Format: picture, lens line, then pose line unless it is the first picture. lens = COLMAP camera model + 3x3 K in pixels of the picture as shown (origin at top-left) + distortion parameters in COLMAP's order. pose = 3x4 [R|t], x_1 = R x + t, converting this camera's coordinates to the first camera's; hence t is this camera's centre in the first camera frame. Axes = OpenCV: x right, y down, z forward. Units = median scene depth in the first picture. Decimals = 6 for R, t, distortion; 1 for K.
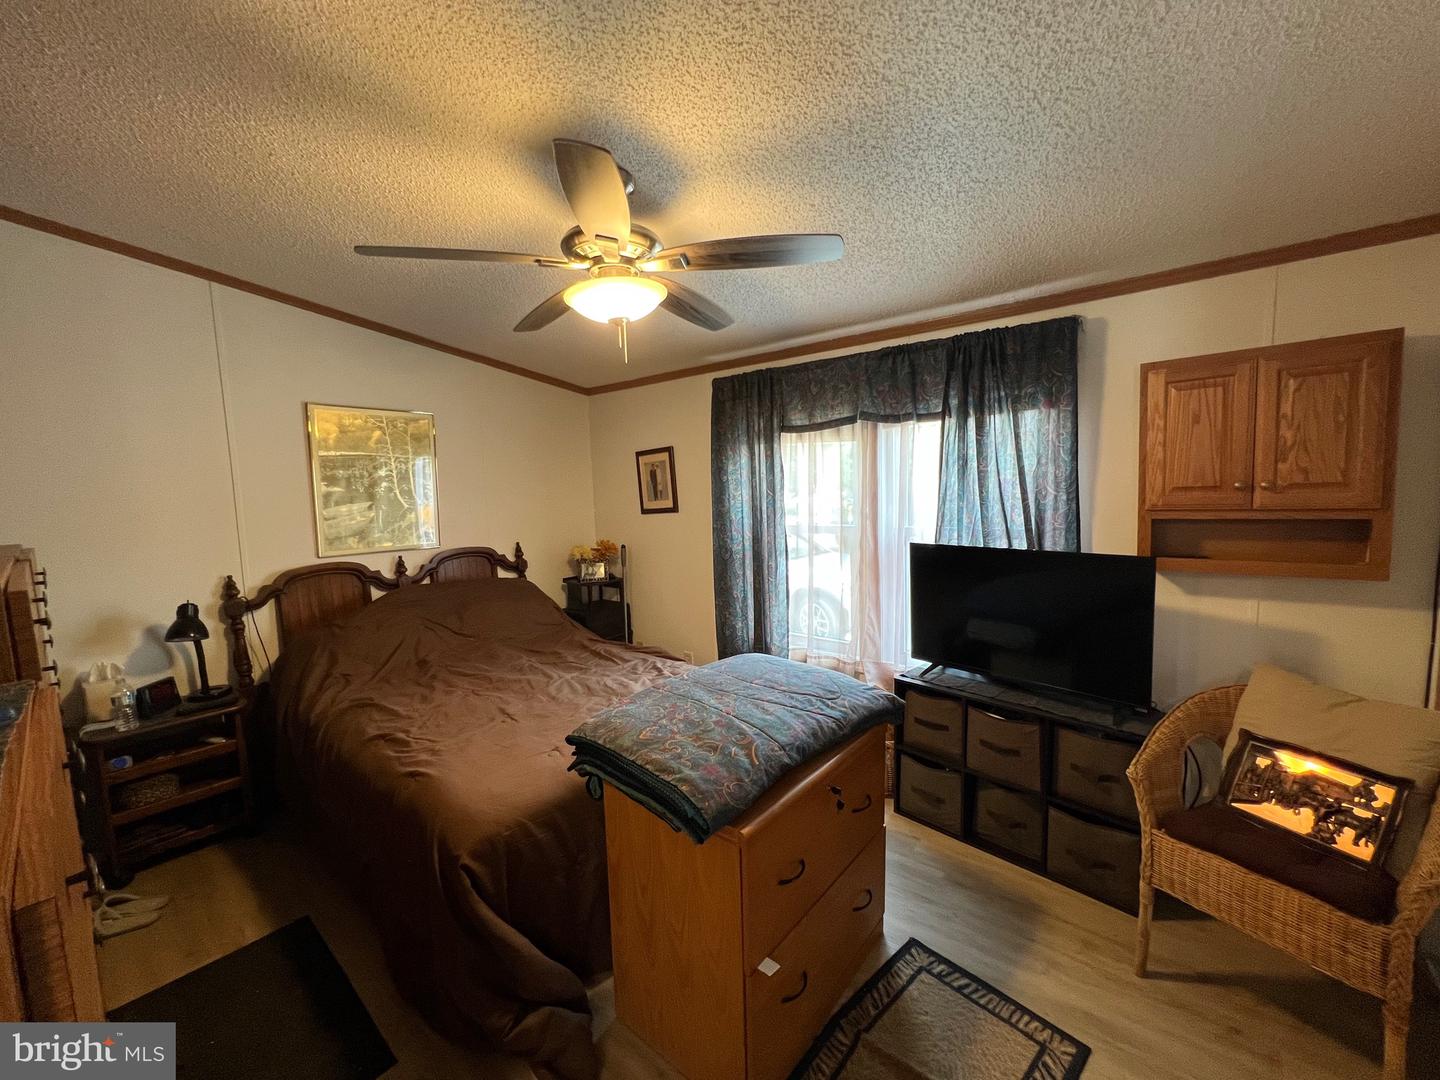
lens RADIAL K [[600.9, 0, 717.4], [0, 600.9, 540.5], [0, 0, 1]] dist [-0.003283, 0.000488]
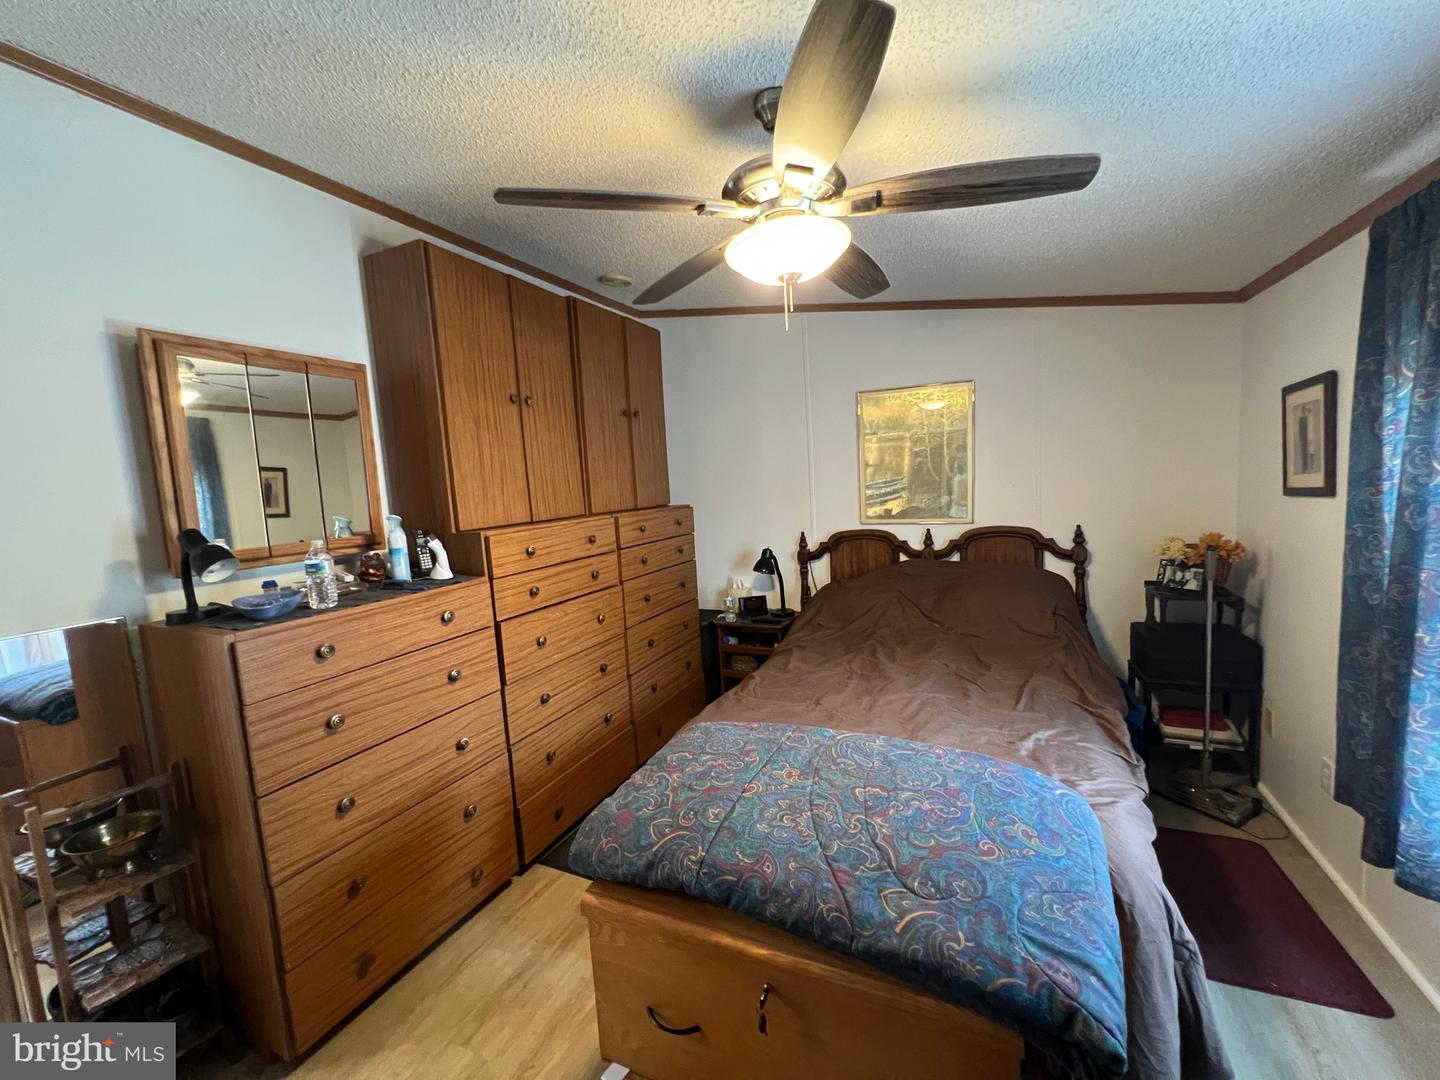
lens RADIAL K [[600.9, 0, 717.4], [0, 600.9, 540.5], [0, 0, 1]] dist [-0.003283, 0.000488]
pose [[0.276056, 0.113927, -0.954366, 0.386321], [-0.047593, 0.993352, 0.104815, -0.049497], [0.959963, 0.016486, 0.279643, 0.440761]]
